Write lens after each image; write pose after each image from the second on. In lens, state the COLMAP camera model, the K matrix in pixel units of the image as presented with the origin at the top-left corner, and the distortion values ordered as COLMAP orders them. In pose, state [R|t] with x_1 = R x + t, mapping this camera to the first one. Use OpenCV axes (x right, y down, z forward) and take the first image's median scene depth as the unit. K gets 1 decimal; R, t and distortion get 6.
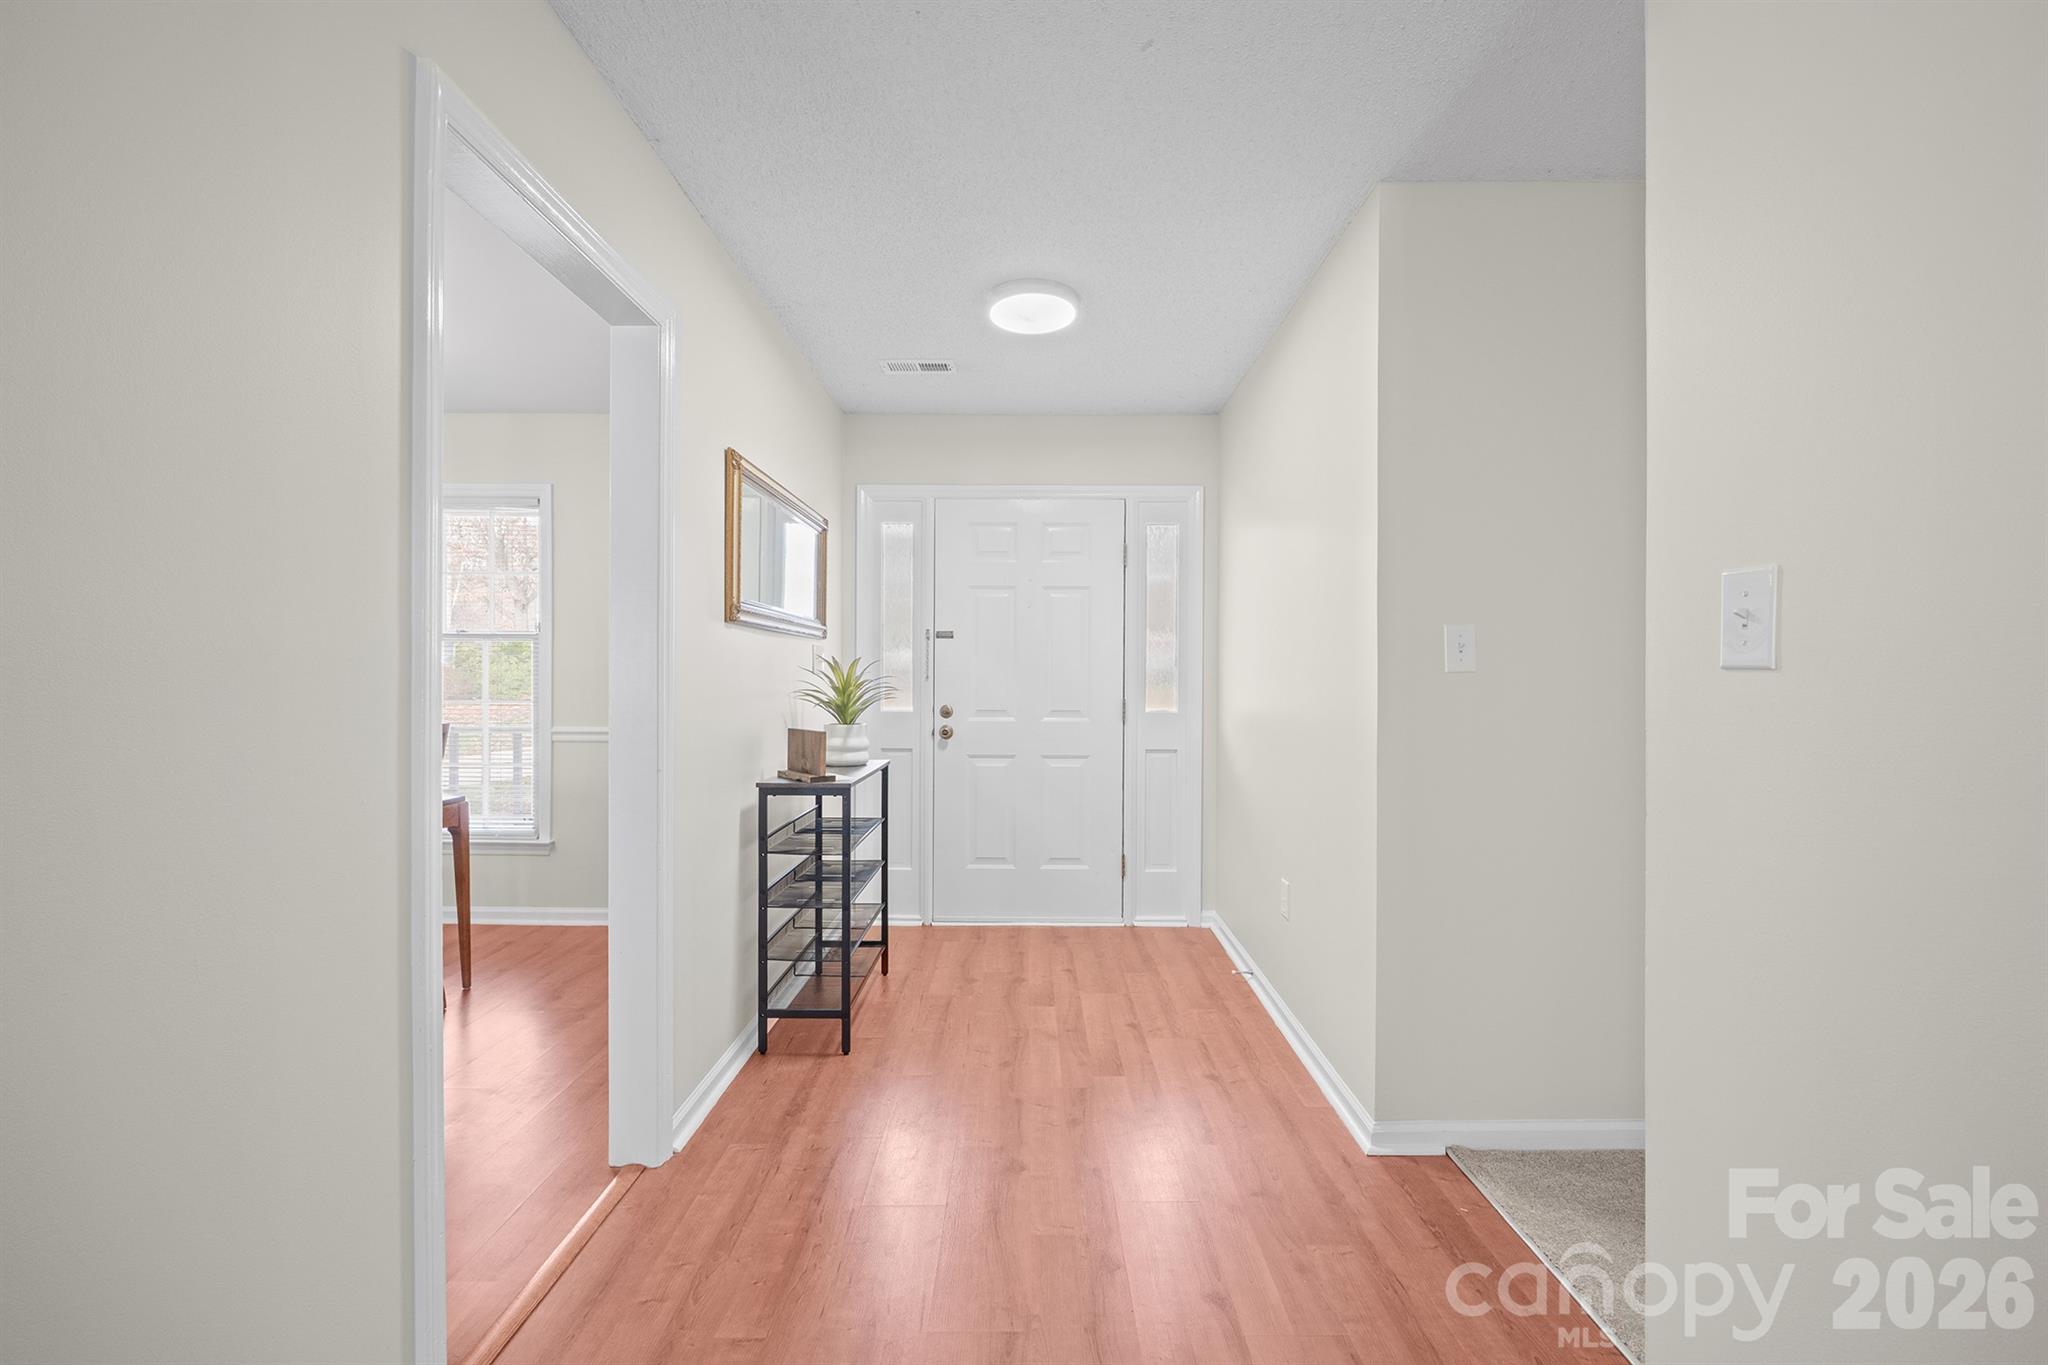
lens RADIAL K [[860.0, 0, 1025.4], [0, 860.0, 685.6], [0, 0, 1]] dist [-0.008576, 0.000057]
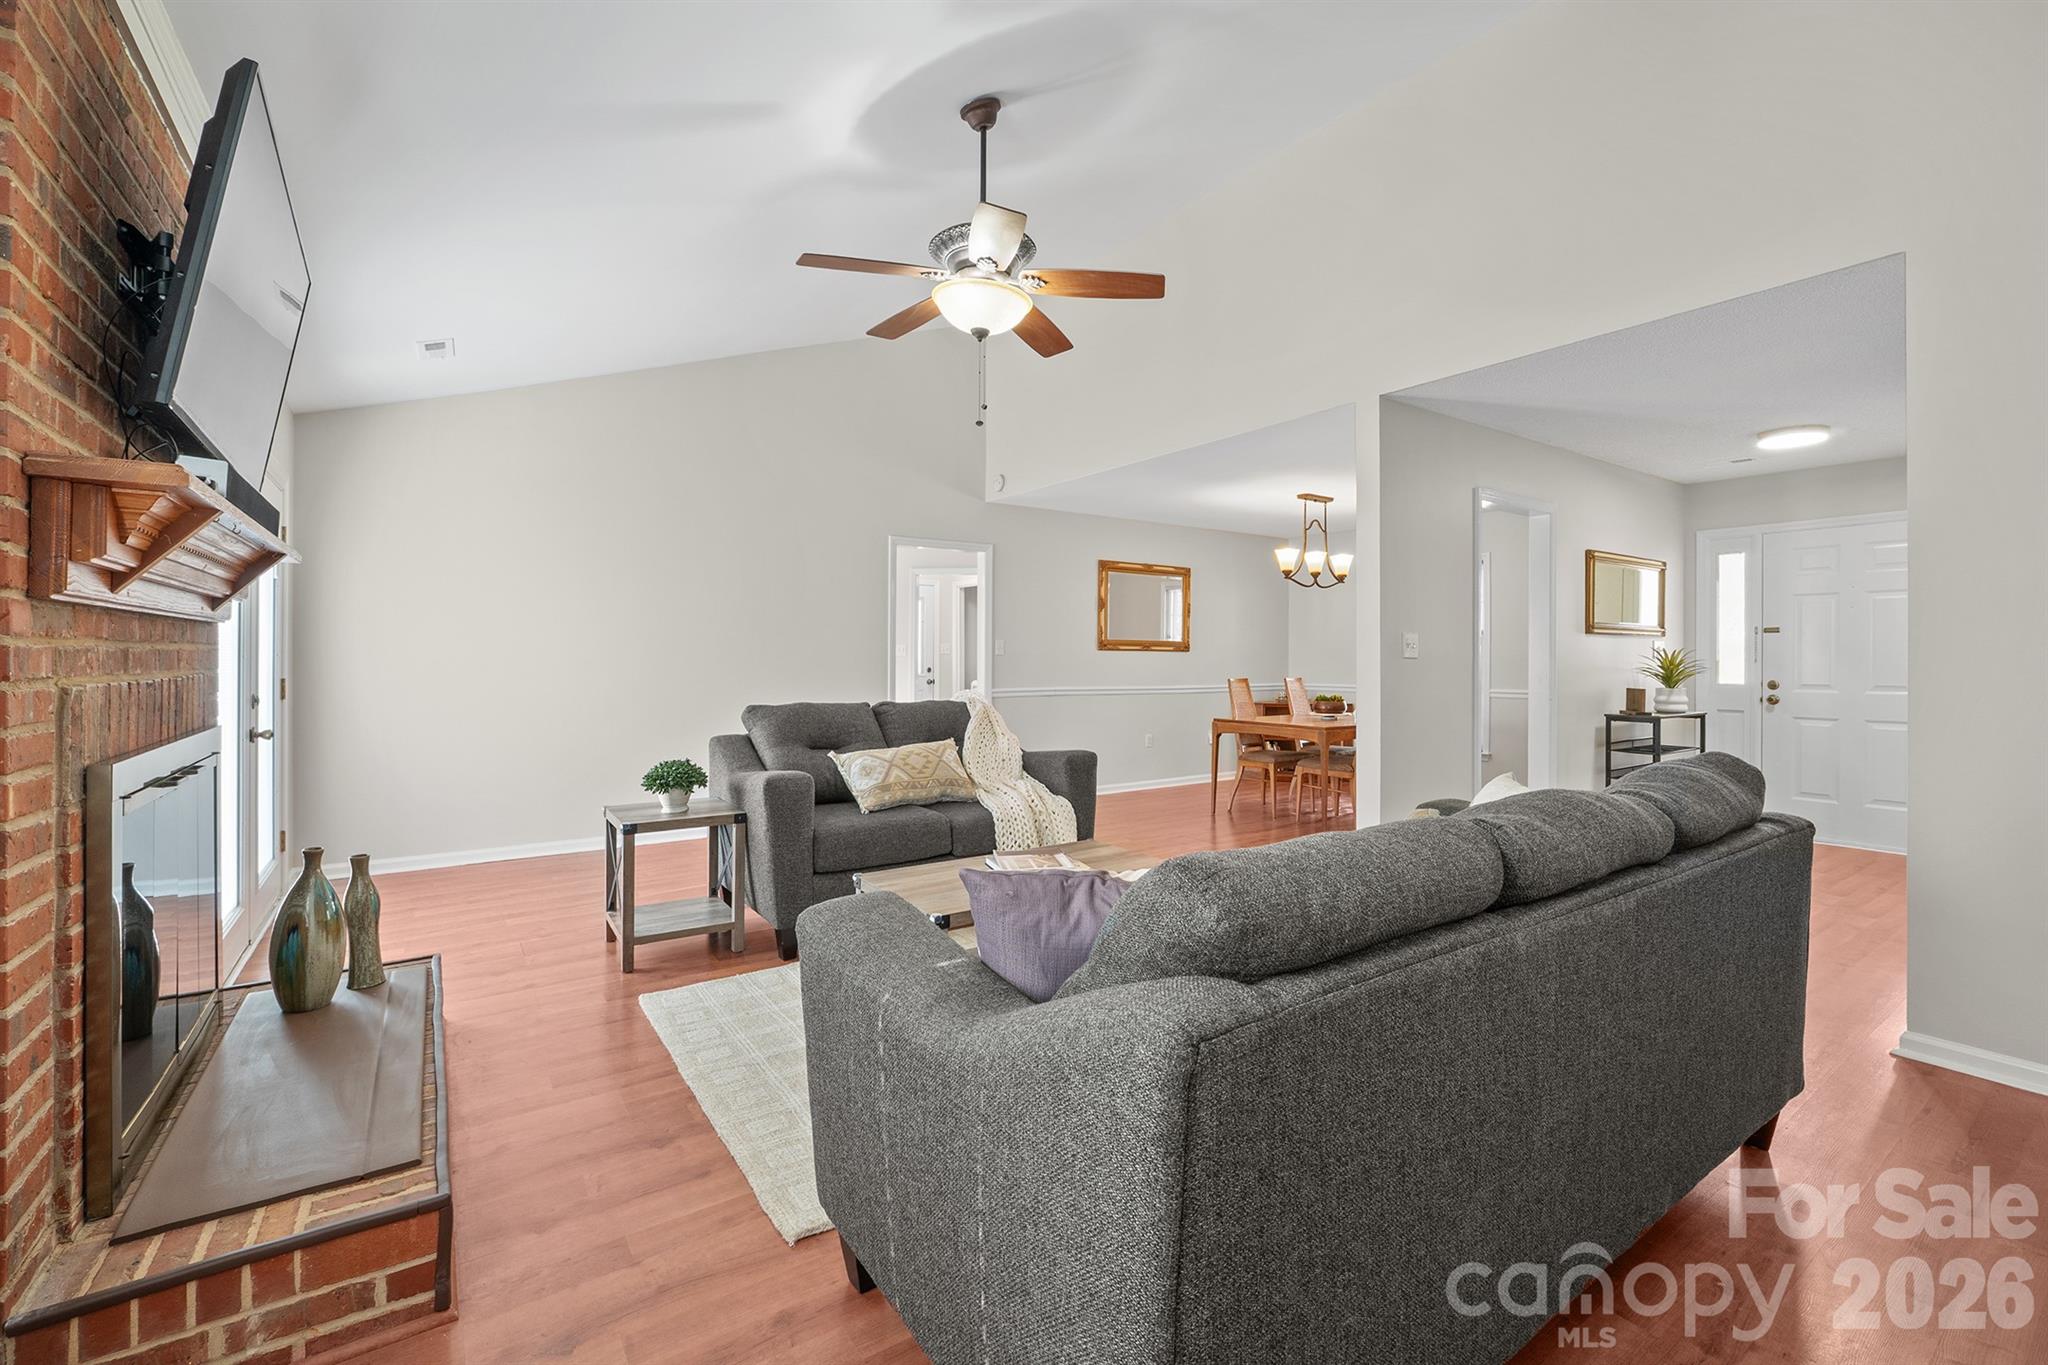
lens RADIAL K [[863.2, 0, 1024.4], [0, 863.2, 657.9], [0, 0, 1]] dist [-0.007093, -0.000109]
pose [[0.572329, -0.002828, -0.820019, 0.463834], [-0.008415, 0.999921, -0.009322, 0.012261], [0.819981, 0.012236, 0.572260, -1.040717]]
